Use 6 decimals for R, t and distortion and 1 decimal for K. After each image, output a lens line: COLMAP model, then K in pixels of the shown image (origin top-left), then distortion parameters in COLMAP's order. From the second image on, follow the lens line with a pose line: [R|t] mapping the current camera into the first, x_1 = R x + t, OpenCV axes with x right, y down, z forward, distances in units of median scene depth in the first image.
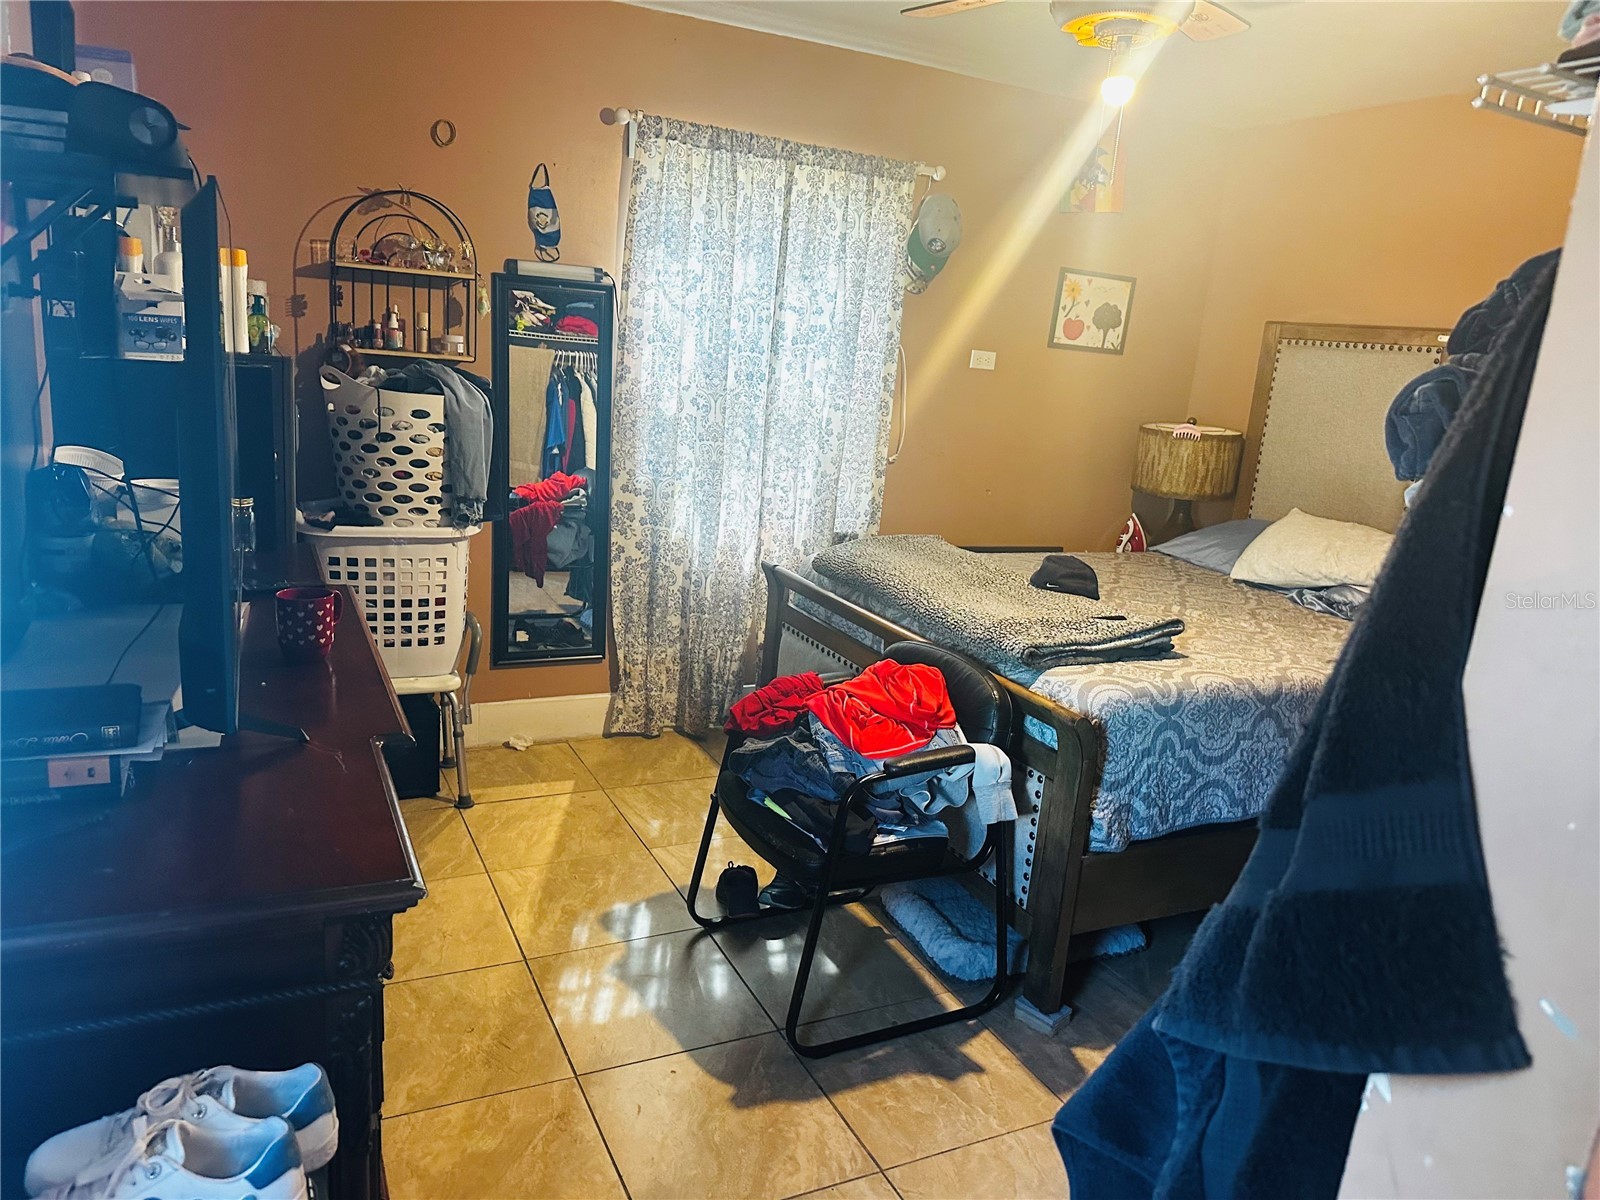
lens RADIAL K [[1115.0, 0, 800.8], [0, 1115.0, 570.3], [0, 0, 1]] dist [0.060284, -0.080398]
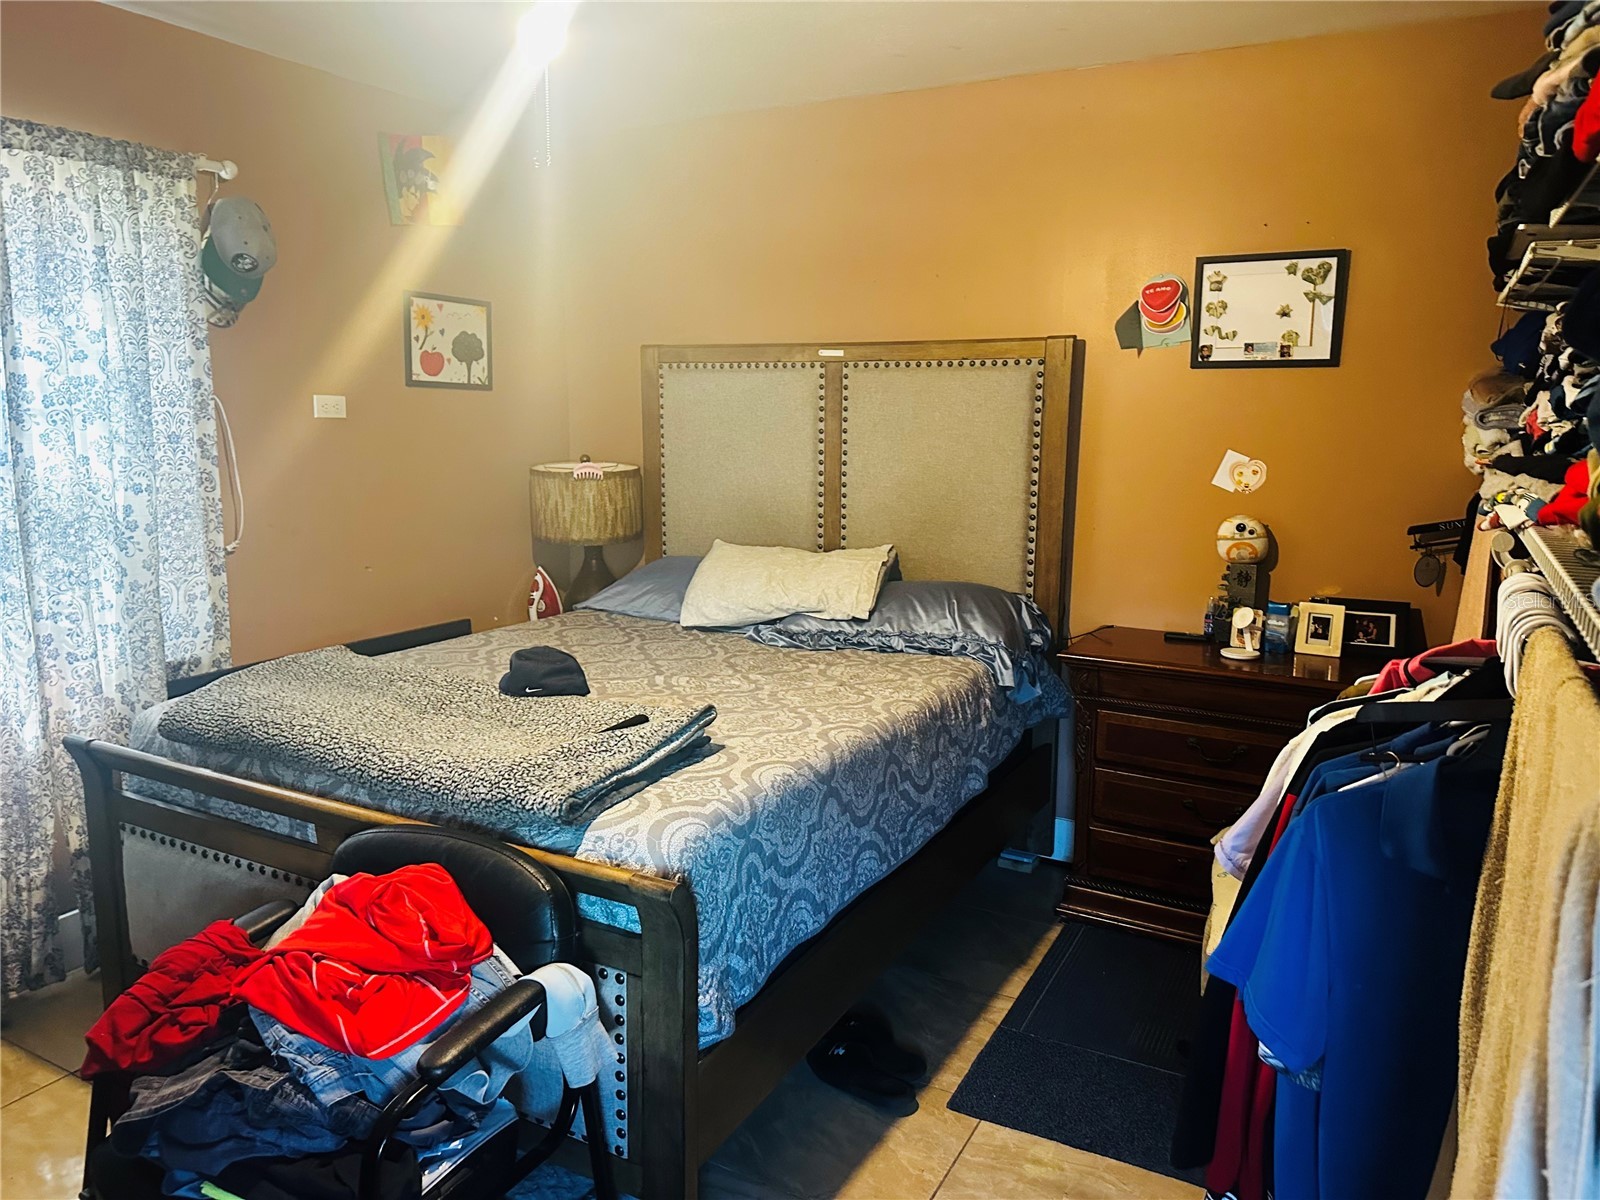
lens RADIAL K [[1115.0, 0, 800.8], [0, 1115.0, 570.3], [0, 0, 1]] dist [0.060284, -0.080398]
pose [[0.815888, -0.158970, 0.555927, -0.034998], [0.175014, 0.984259, 0.024600, -0.047083], [-0.551087, 0.077224, 0.830867, 0.215896]]
